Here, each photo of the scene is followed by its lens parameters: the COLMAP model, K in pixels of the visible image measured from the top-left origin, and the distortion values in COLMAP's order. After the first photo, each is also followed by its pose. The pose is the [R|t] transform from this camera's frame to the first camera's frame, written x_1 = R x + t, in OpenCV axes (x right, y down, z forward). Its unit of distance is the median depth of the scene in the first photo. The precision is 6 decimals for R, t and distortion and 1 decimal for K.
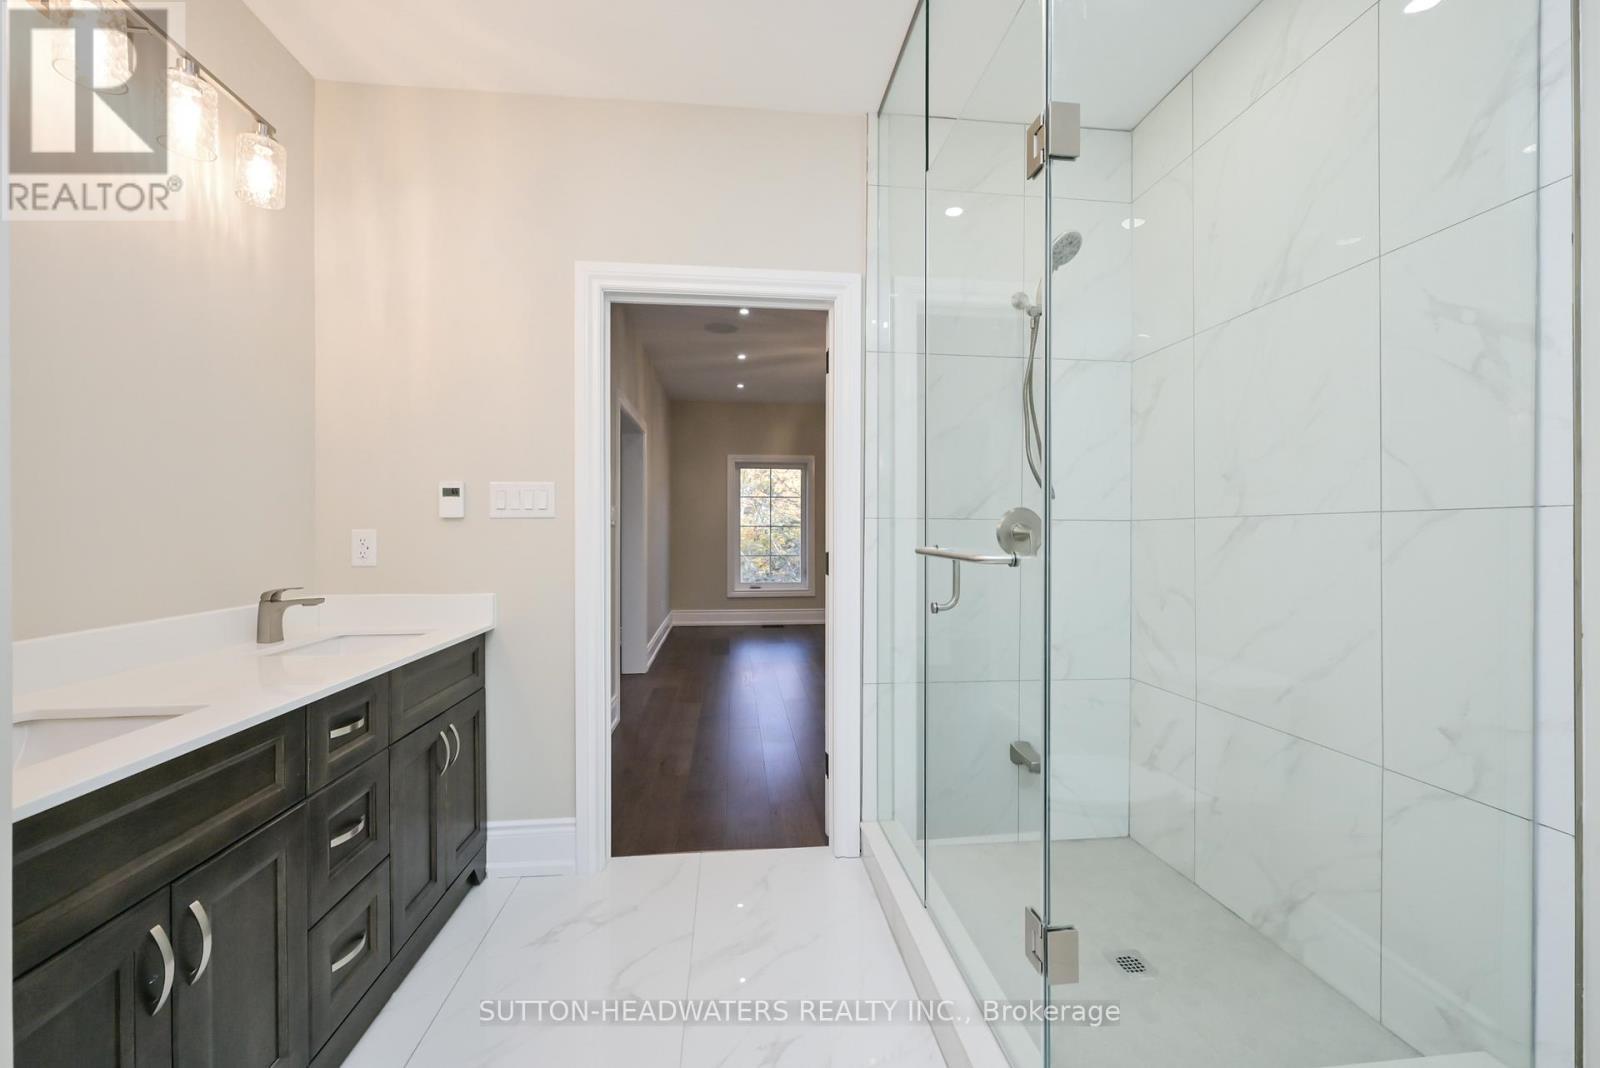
lens RADIAL K [[629.5, 0, 796.6], [0, 629.5, 536.4], [0, 0, 1]] dist [-0.002051, -0.000078]
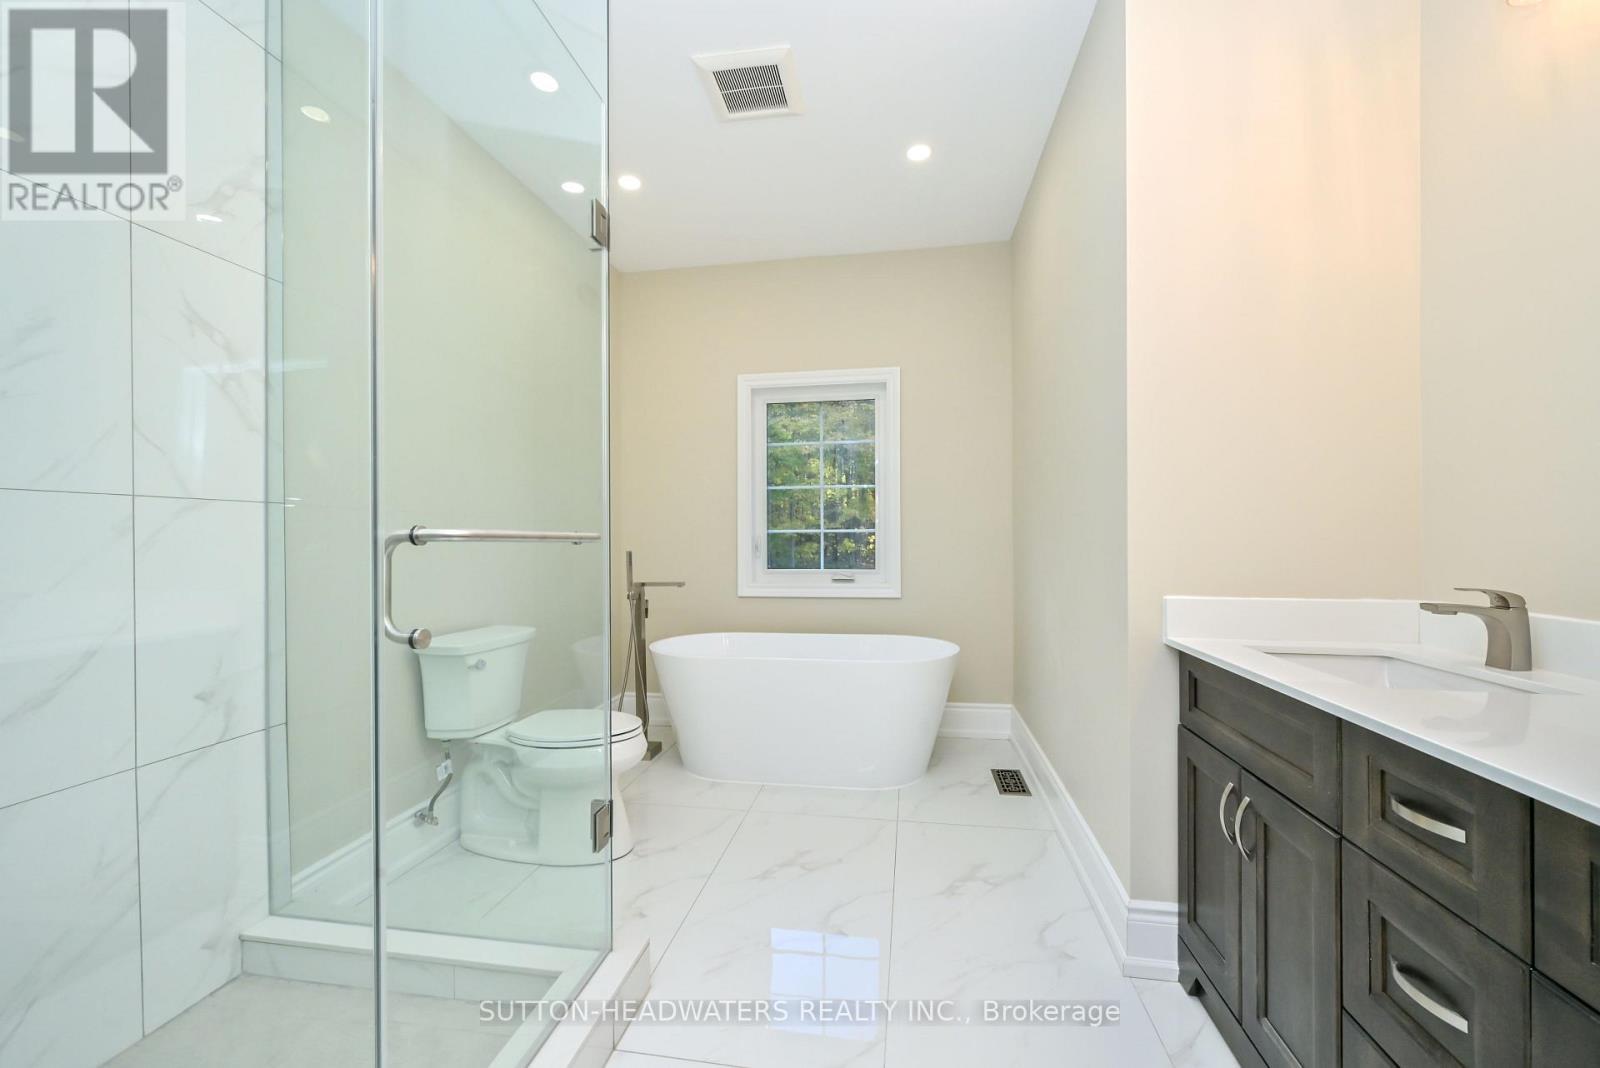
lens RADIAL K [[629.5, 0, 800.7], [0, 629.5, 535.6], [0, 0, 1]] dist [-0.002051, -0.000078]
pose [[-0.962533, 0.005037, 0.271118, -0.323473], [0.005772, 0.999982, 0.001915, 0.028423], [-0.271103, 0.003408, -0.962544, 1.882800]]
